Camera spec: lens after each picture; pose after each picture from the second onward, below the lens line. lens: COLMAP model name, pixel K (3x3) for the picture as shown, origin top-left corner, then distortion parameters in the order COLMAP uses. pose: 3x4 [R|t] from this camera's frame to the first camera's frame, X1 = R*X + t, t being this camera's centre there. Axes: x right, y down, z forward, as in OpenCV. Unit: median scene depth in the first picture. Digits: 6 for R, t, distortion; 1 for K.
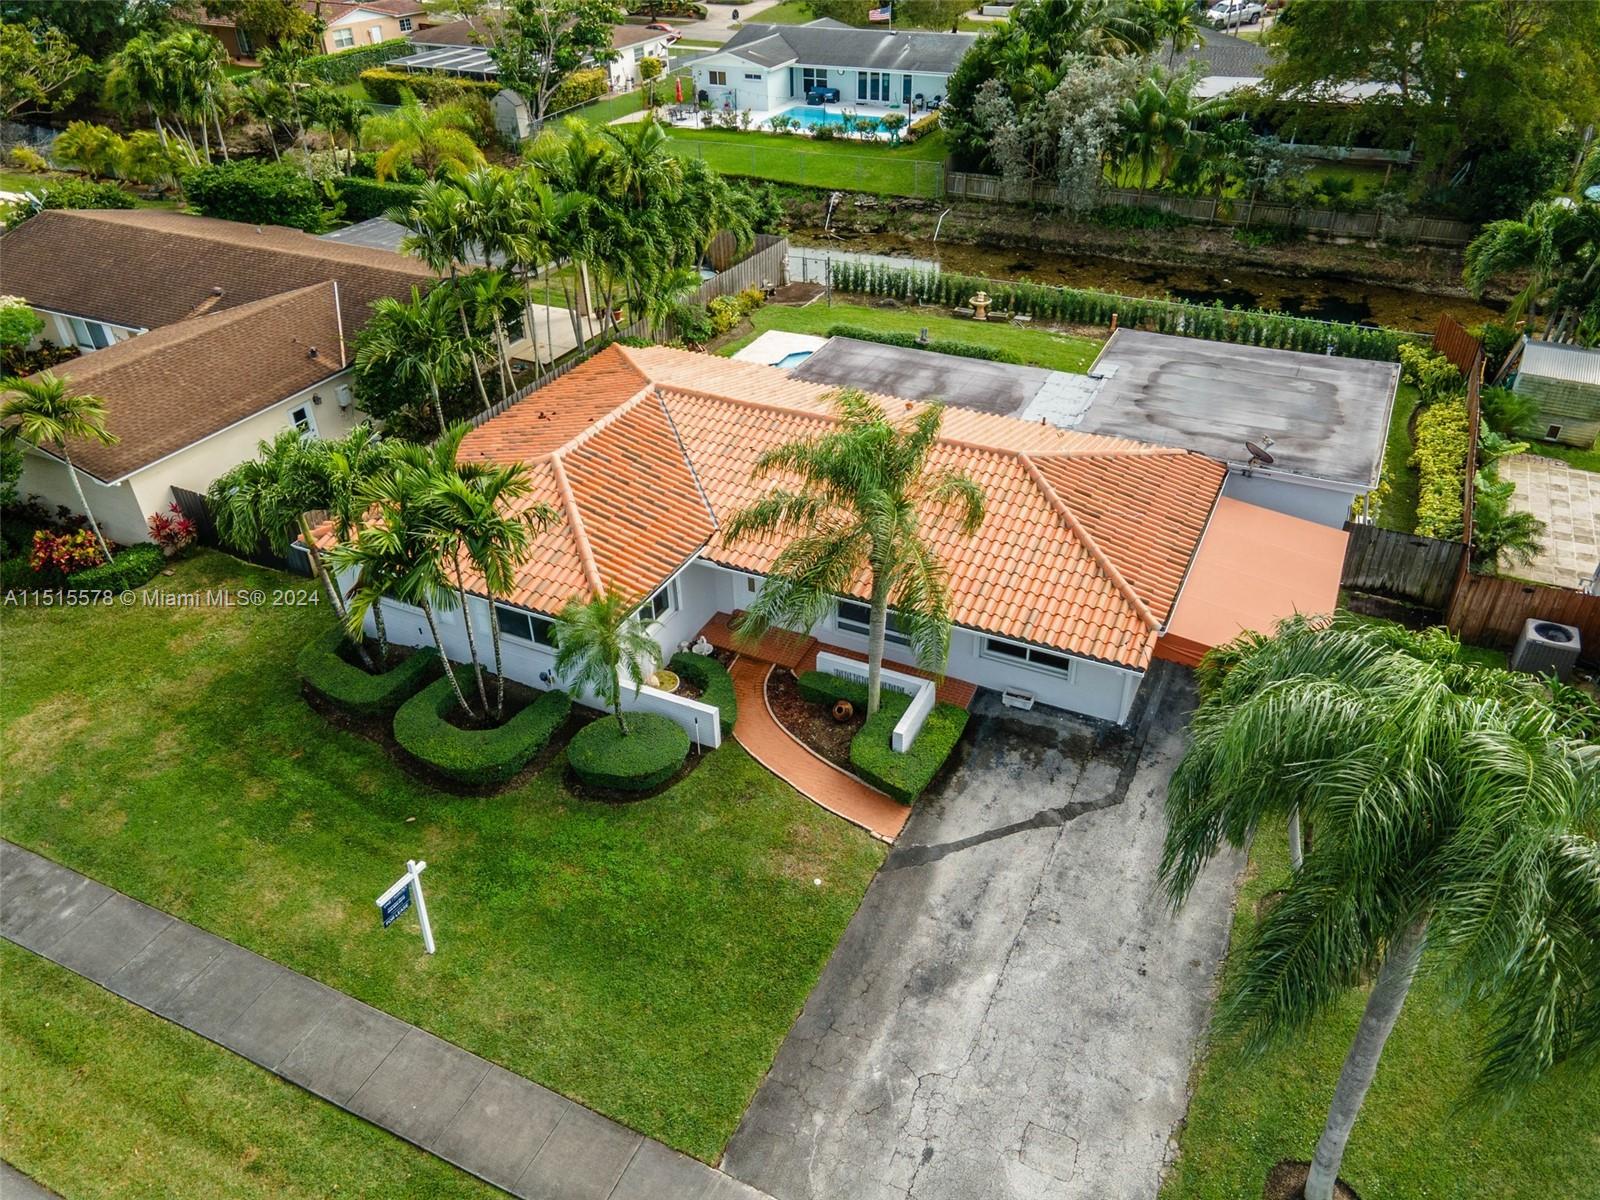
lens RADIAL K [[1150.4, 0, 799.4], [0, 1150.4, 594.9], [0, 0, 1]] dist [0.017728, 0.033462]
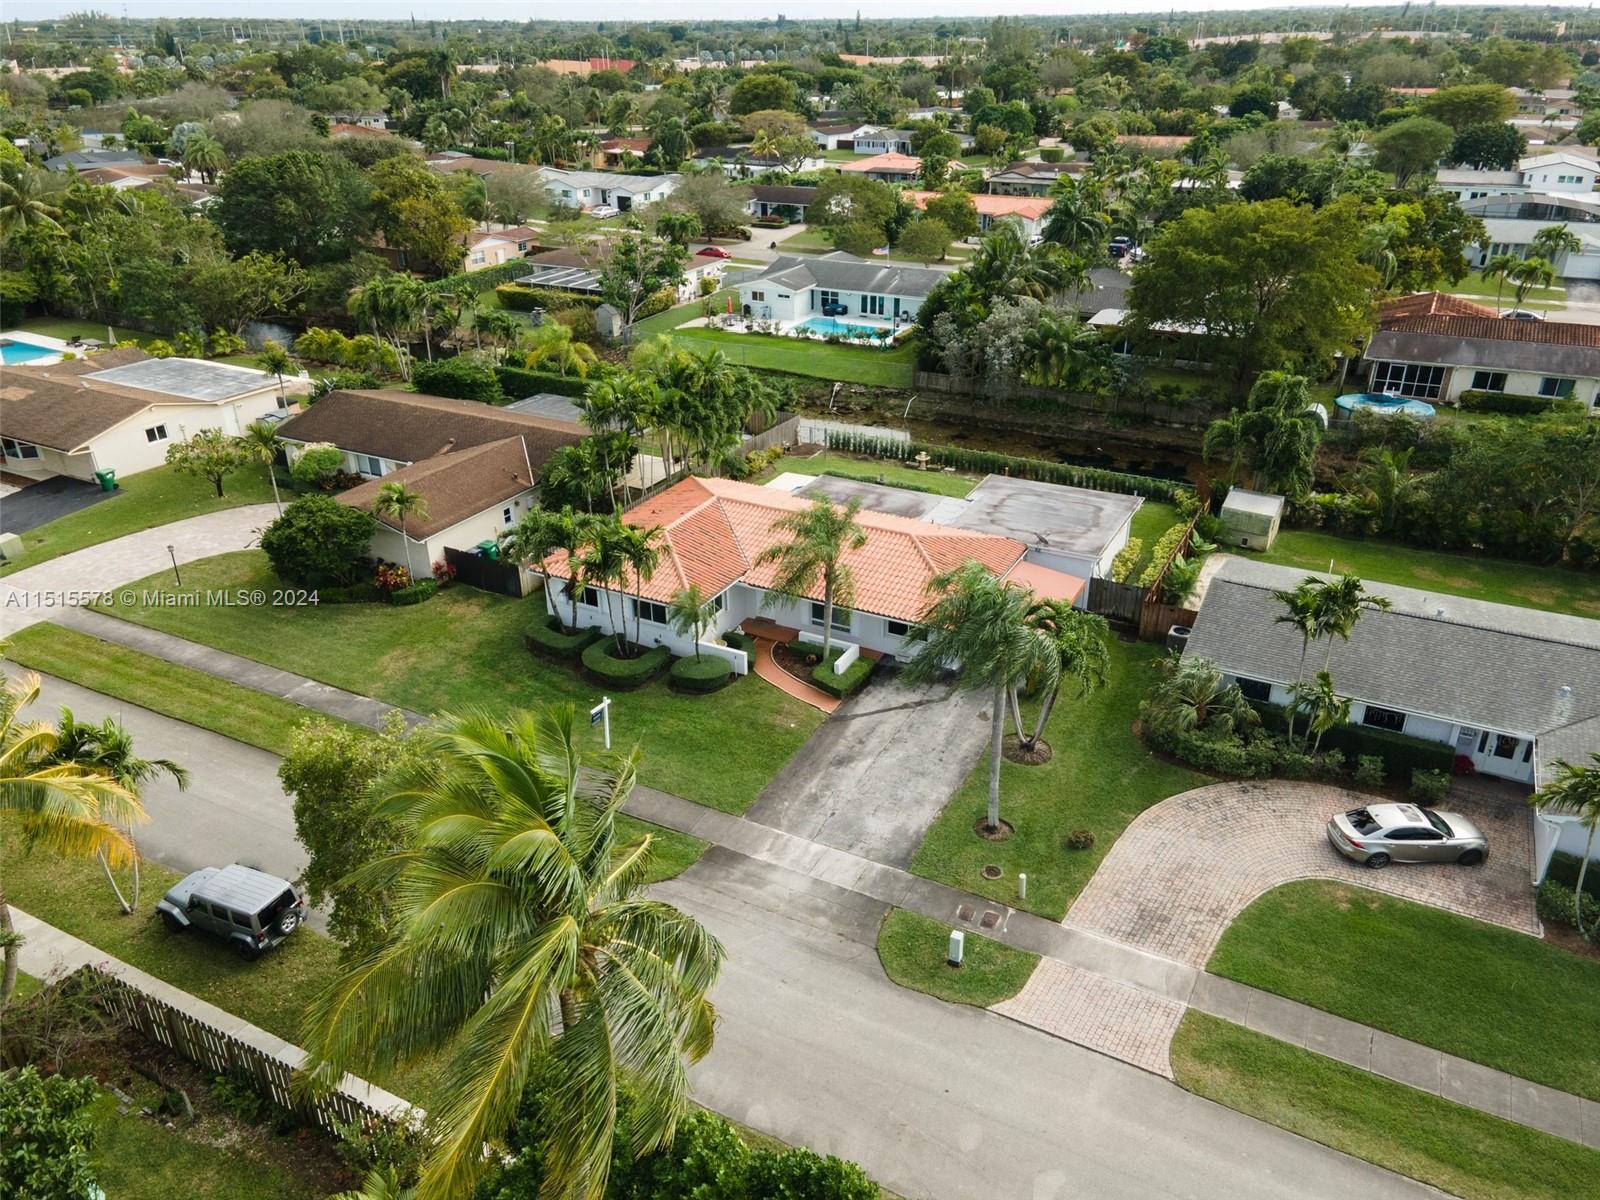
lens RADIAL K [[1150.4, 0, 800.1], [0, 1150.4, 604.1], [0, 0, 1]] dist [0.017728, 0.033462]
pose [[0.999377, 0.026637, -0.023163, 0.040528], [-0.029328, 0.991734, -0.124918, 0.164409], [0.019644, 0.125519, 0.991897, -0.609288]]
